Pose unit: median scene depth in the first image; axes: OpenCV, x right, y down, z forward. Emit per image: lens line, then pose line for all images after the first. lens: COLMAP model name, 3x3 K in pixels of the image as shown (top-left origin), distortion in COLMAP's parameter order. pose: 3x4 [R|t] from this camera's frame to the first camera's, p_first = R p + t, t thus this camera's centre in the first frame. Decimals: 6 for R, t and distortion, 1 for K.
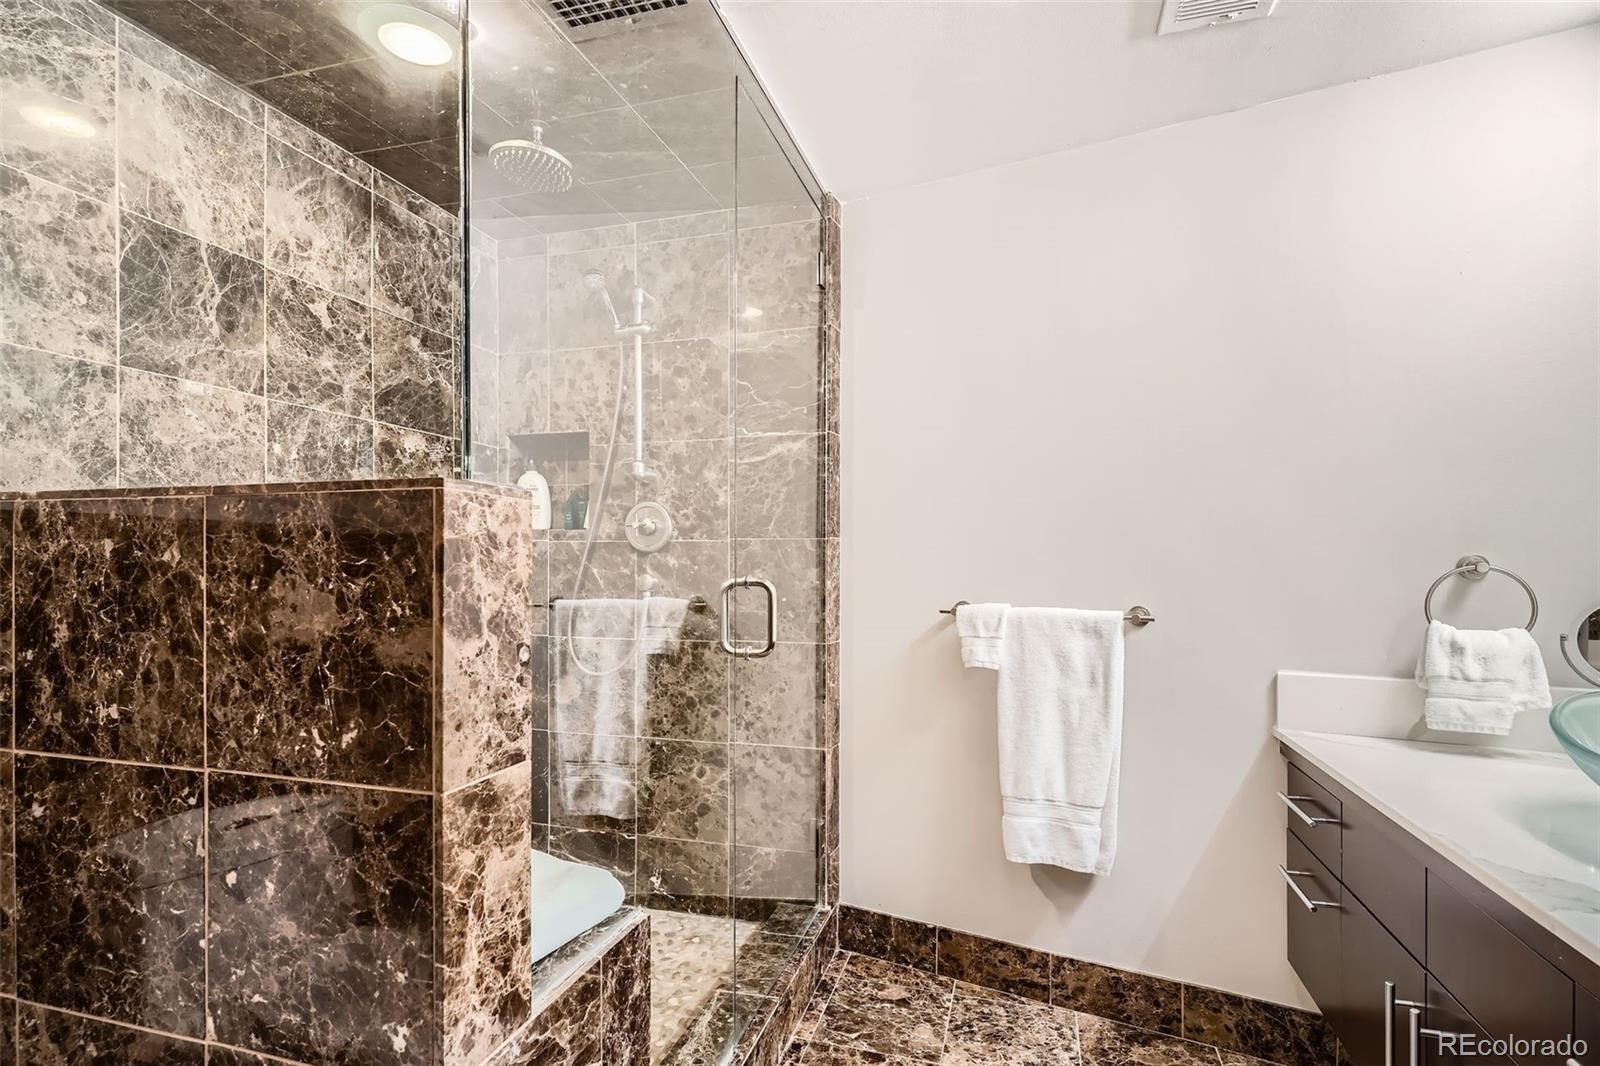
lens RADIAL K [[775.7, 0, 794.2], [0, 775.7, 526.3], [0, 0, 1]] dist [-0.001298, -0.000817]
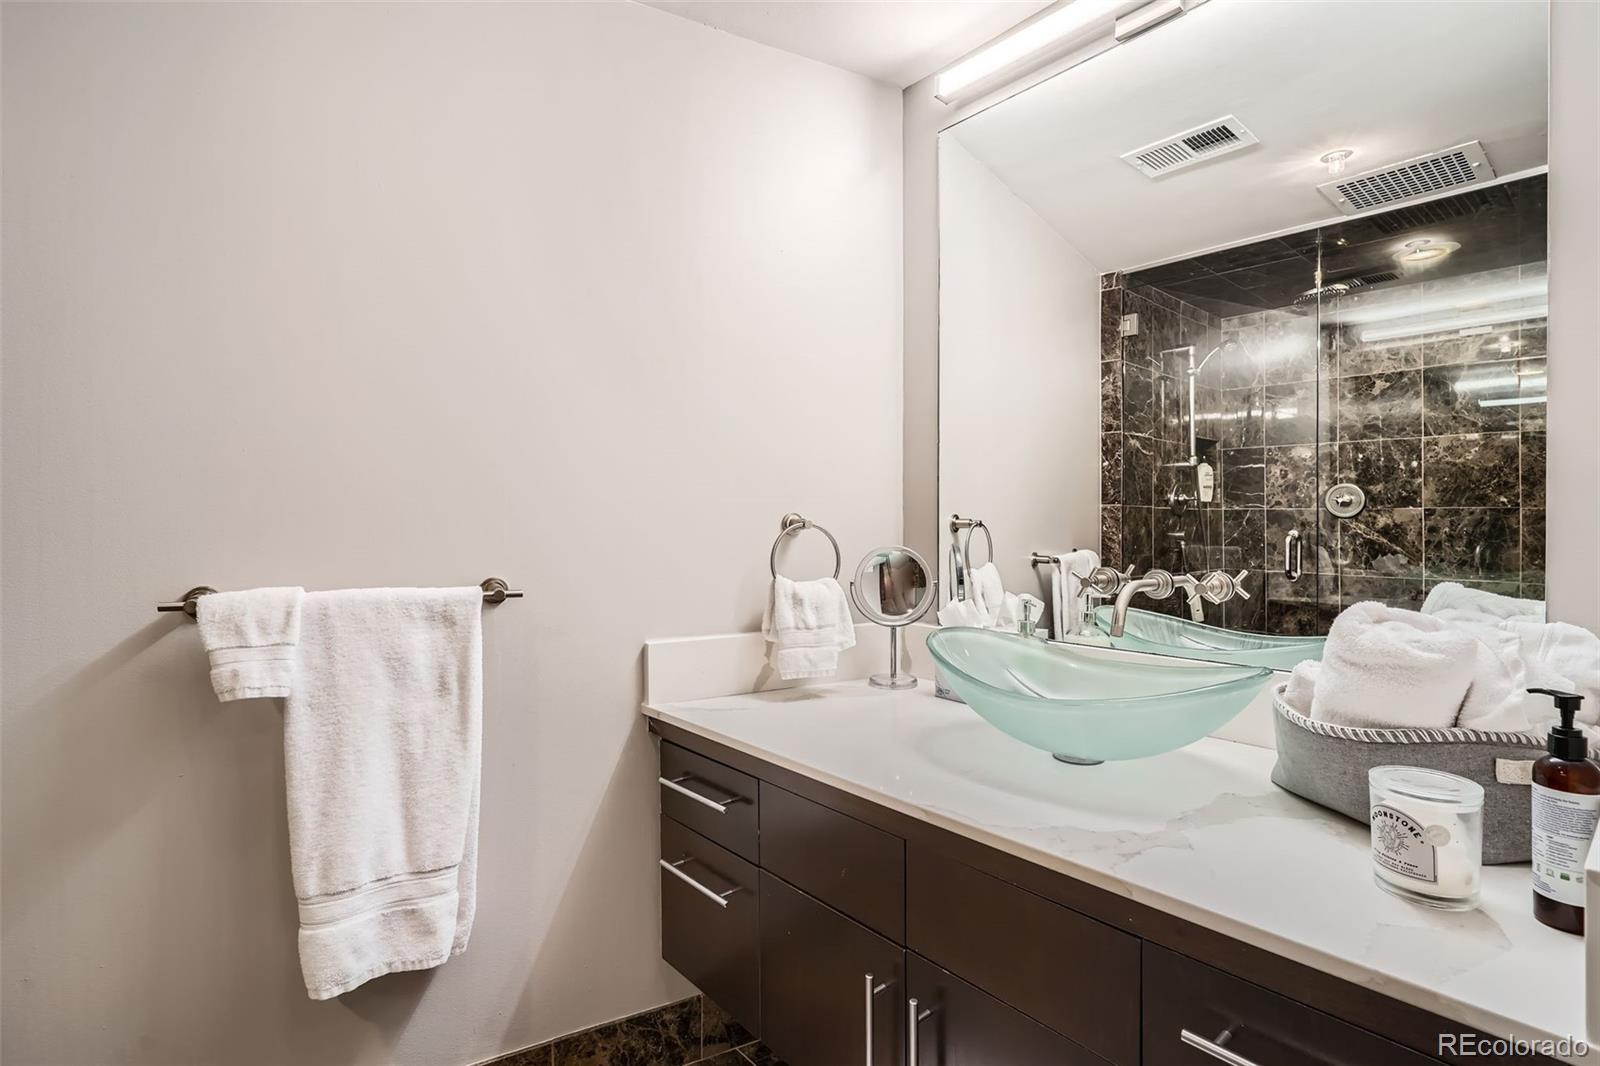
lens RADIAL K [[775.7, 0, 794.2], [0, 775.7, 526.3], [0, 0, 1]] dist [-0.001298, -0.000817]
pose [[0.555720, -0.008395, 0.831327, -0.023038], [-0.032993, 0.998939, 0.032143, 0.020094], [-0.830714, -0.045290, 0.554853, 0.361218]]
